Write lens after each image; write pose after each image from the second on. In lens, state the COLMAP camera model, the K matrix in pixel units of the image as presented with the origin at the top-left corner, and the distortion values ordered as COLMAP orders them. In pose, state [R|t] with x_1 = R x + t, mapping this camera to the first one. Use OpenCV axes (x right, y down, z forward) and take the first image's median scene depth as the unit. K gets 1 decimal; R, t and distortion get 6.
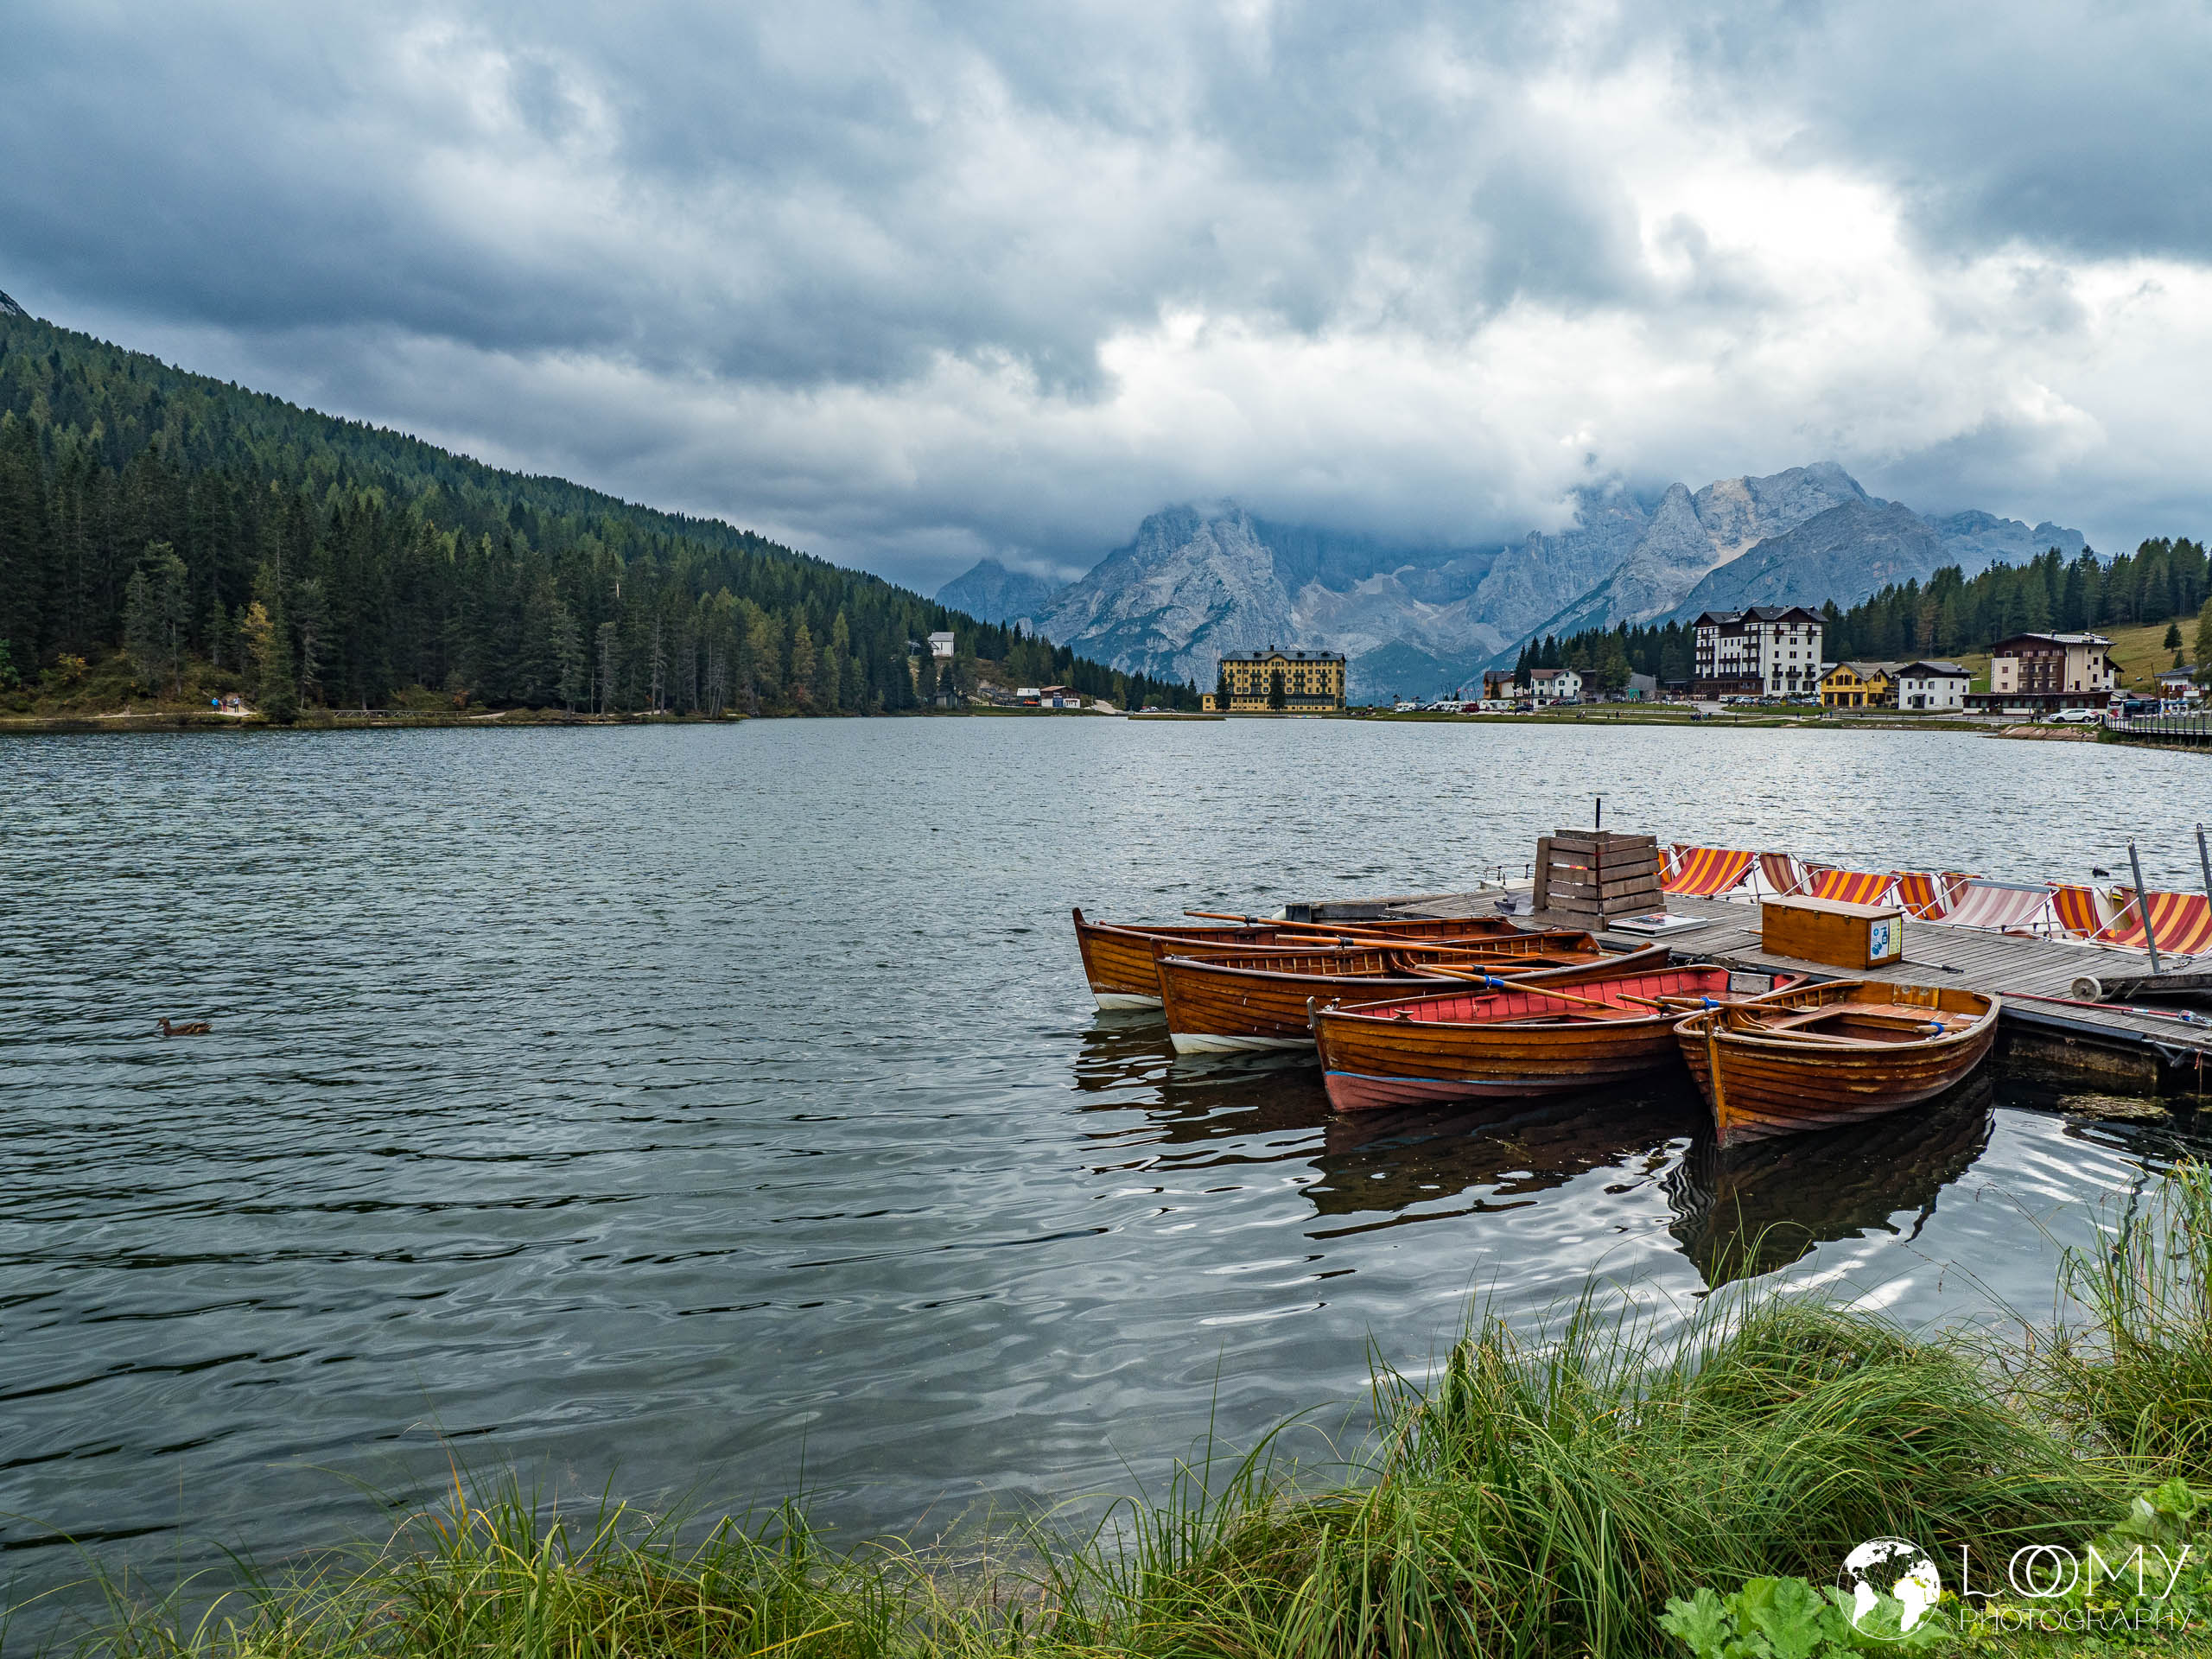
lens RADIAL K [[1674.6, 0, 1103.9], [0, 1674.6, 822.4], [0, 0, 1]] dist [-0.047788, -0.012220]
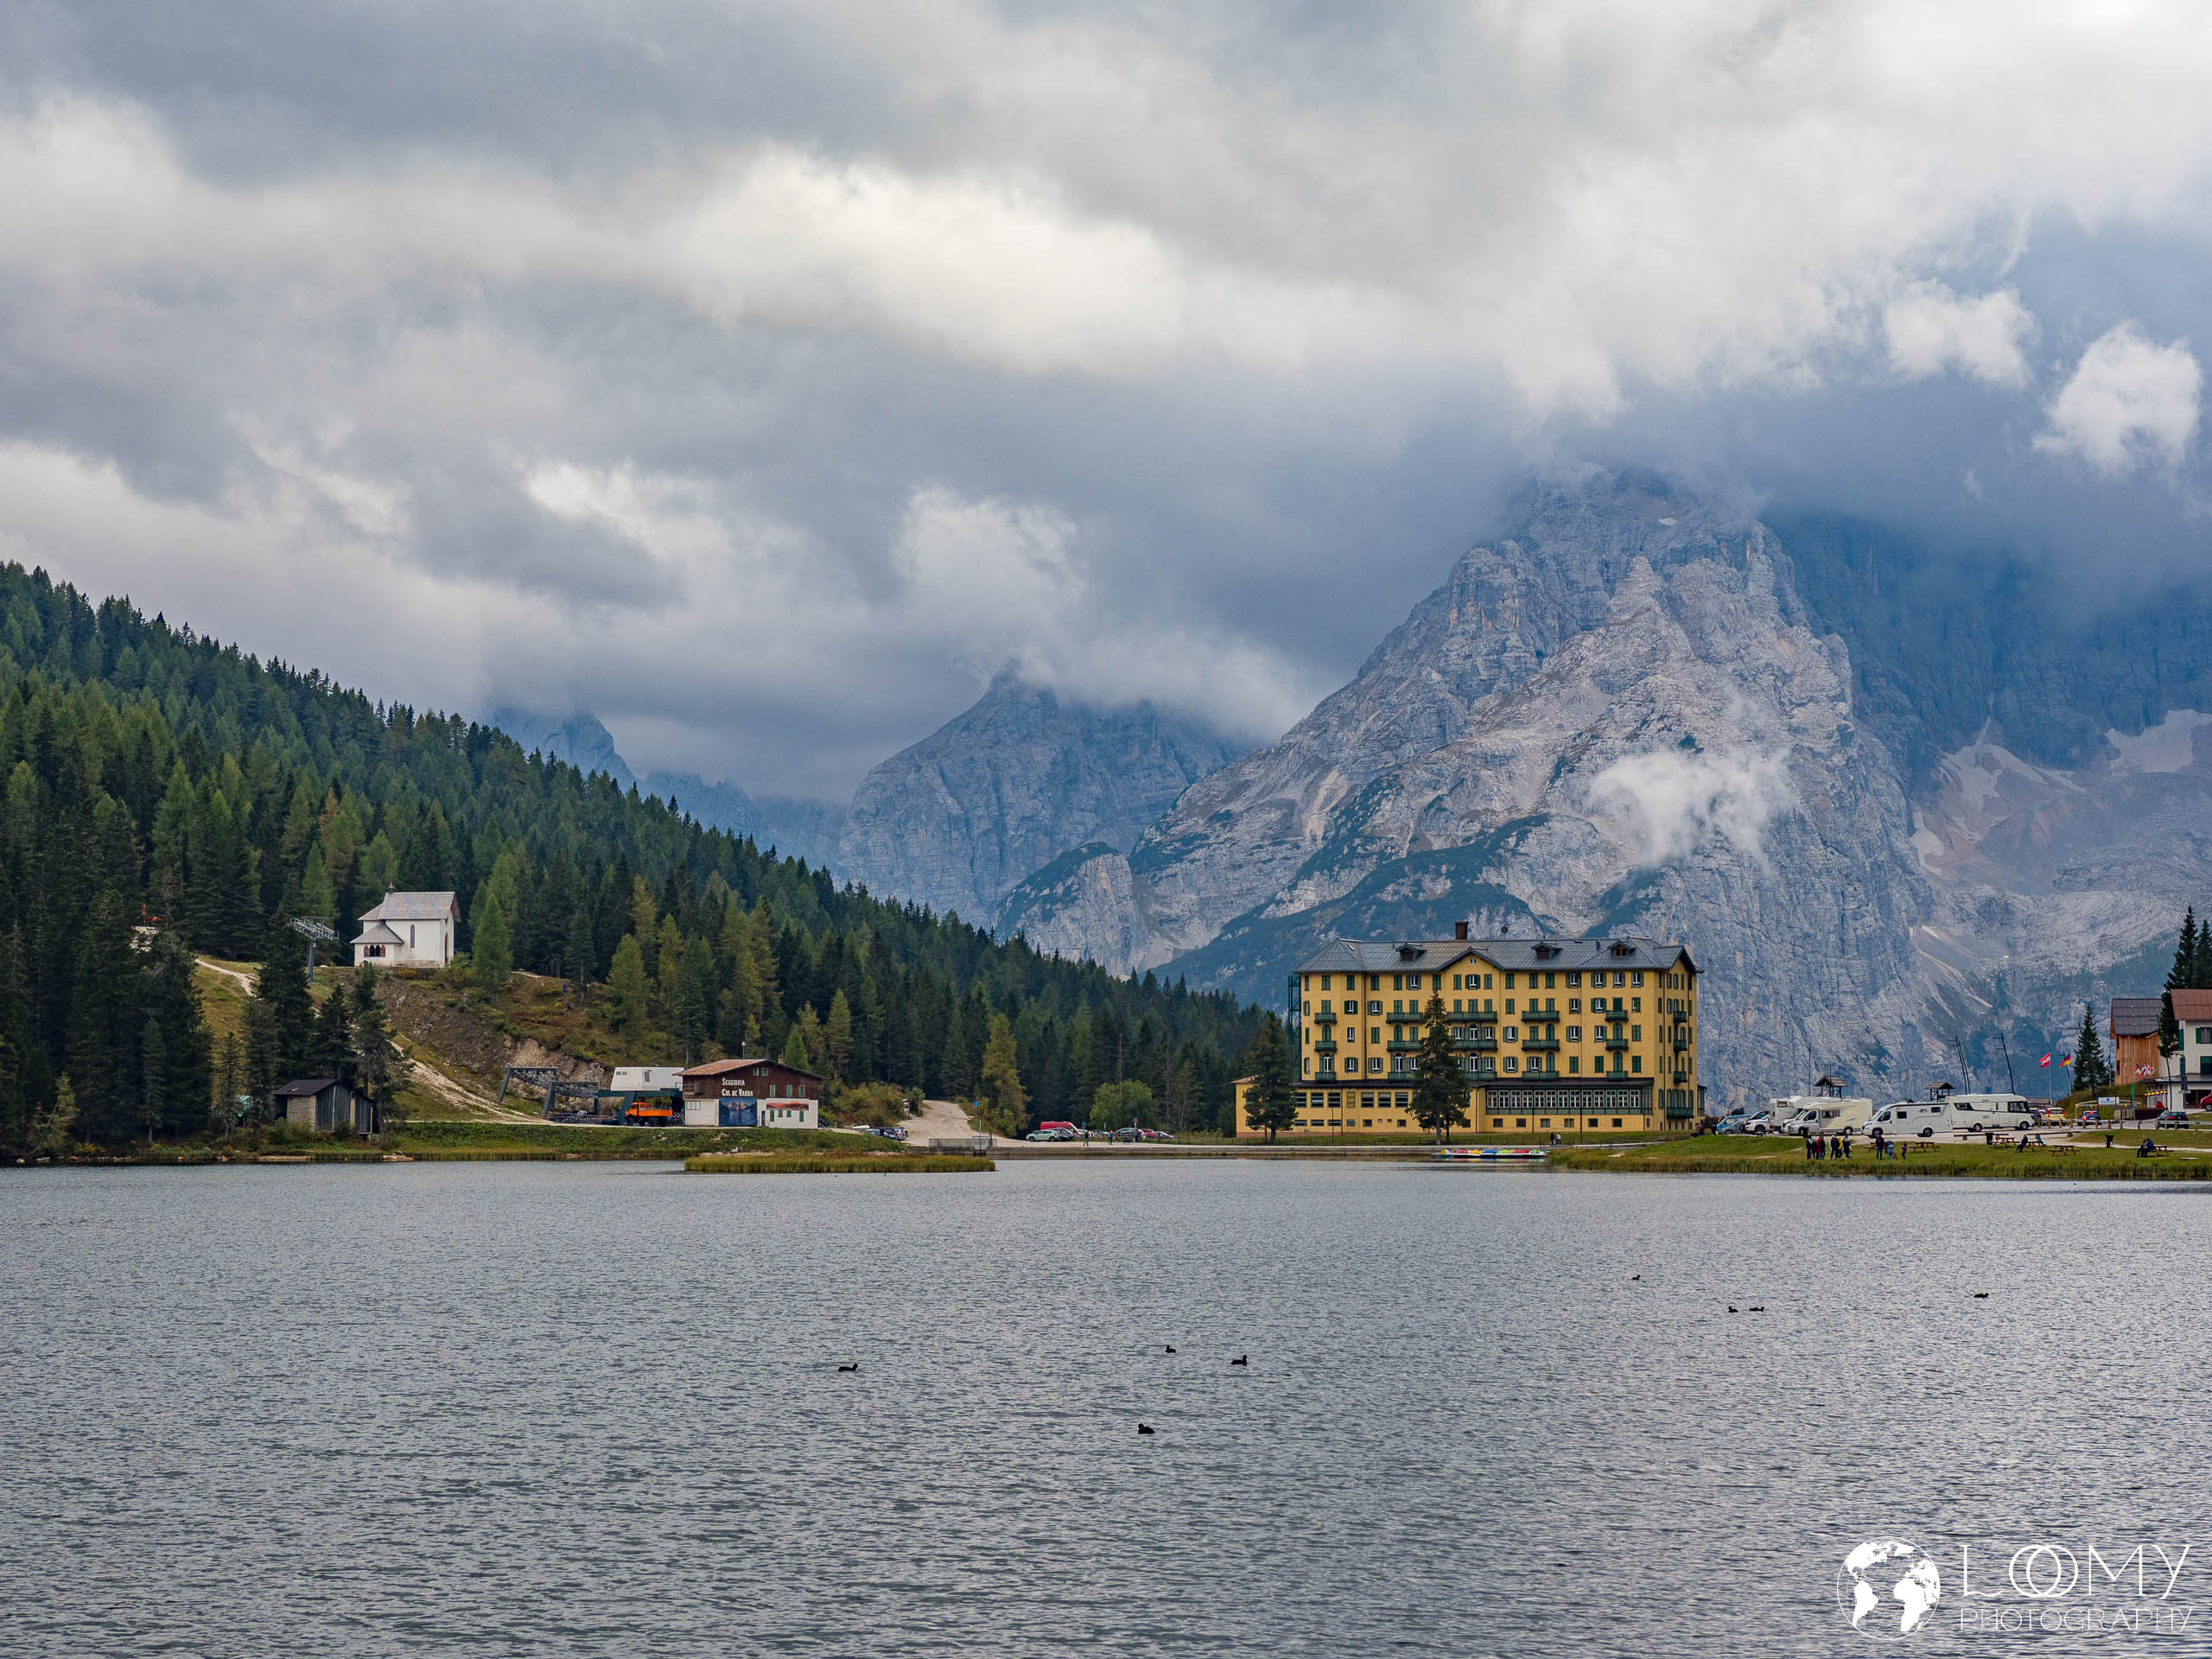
lens RADIAL K [[5002.5, 0, 1108.7], [0, 5002.5, 827.3], [0, 0, 1]] dist [0.098199, 0.000000]
pose [[0.998391, -0.011426, -0.055534, 0.092151], [0.004284, 0.991884, -0.127072, -0.005059], [0.056535, 0.126630, 0.990338, 0.069899]]
